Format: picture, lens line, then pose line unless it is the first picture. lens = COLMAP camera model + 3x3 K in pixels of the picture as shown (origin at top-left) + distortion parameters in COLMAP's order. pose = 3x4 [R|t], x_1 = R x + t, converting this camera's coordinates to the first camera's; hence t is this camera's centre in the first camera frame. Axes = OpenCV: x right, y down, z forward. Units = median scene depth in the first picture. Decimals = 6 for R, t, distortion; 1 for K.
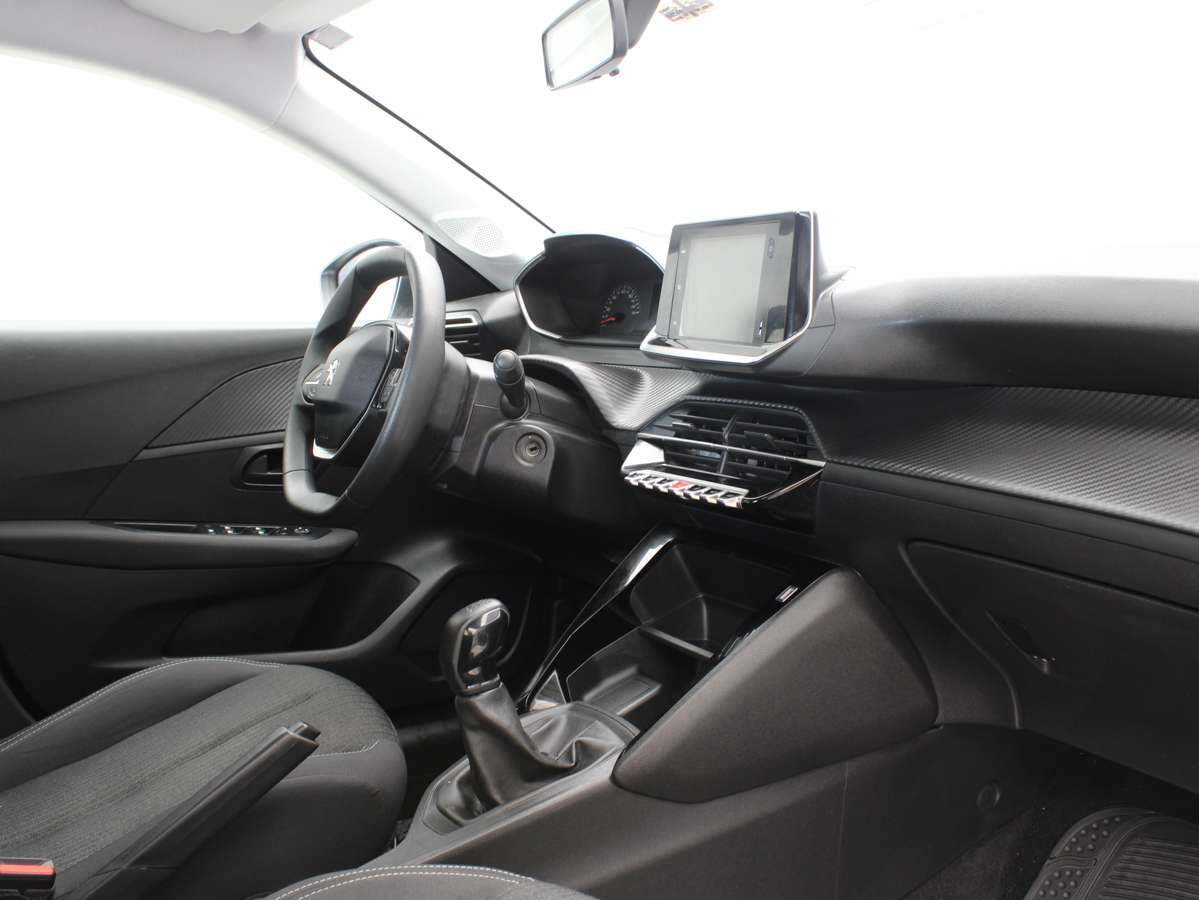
lens RADIAL K [[1255.5, 0, 599.5], [0, 1255.5, 450.0], [0, 0, 1]] dist [-0.138025, 0.177672]
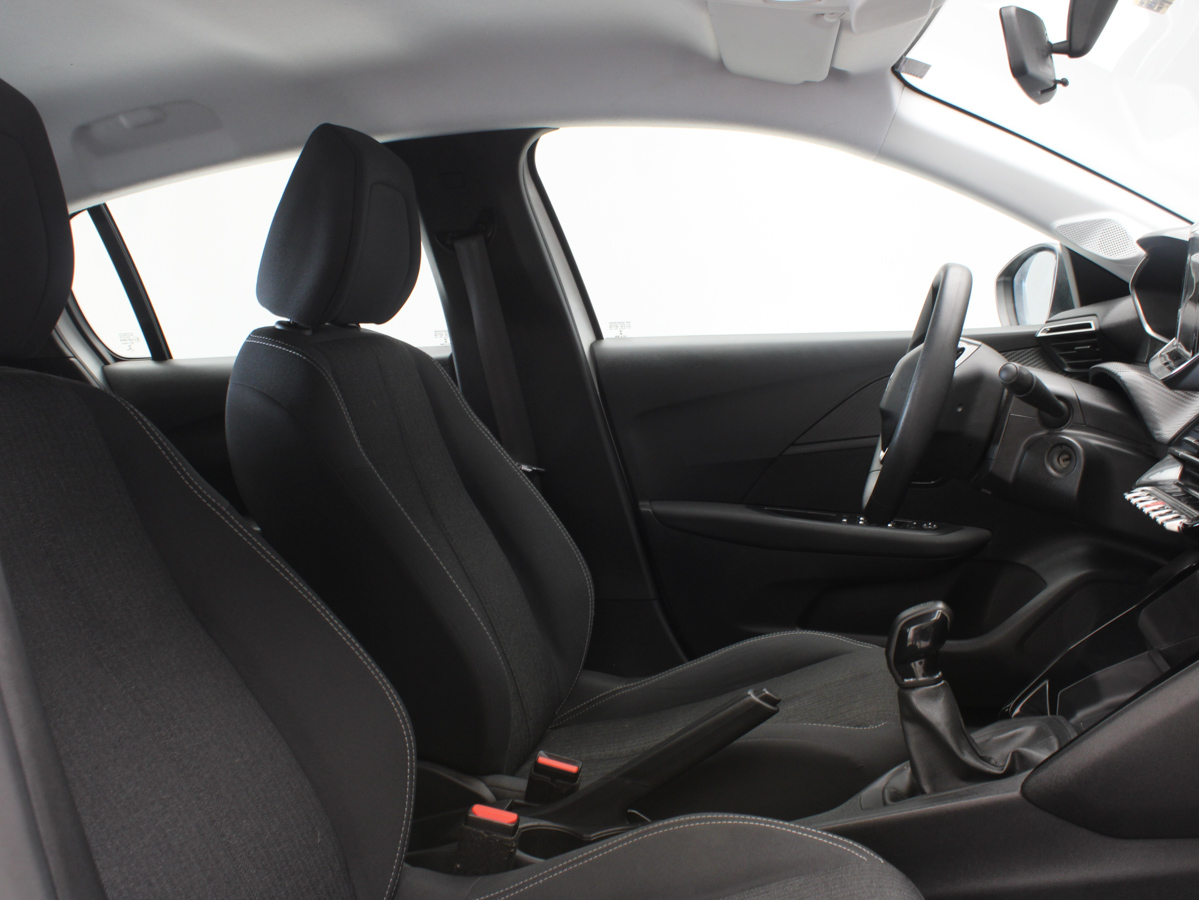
lens RADIAL K [[1255.5, 0, 599.5], [0, 1255.5, 450.0], [0, 0, 1]] dist [-0.138025, 0.177672]
pose [[0.734724, 0.034249, -0.677501, 0.344551], [-0.027671, 0.999407, 0.020514, -0.018521], [0.677801, 0.003675, 0.735236, 0.029644]]
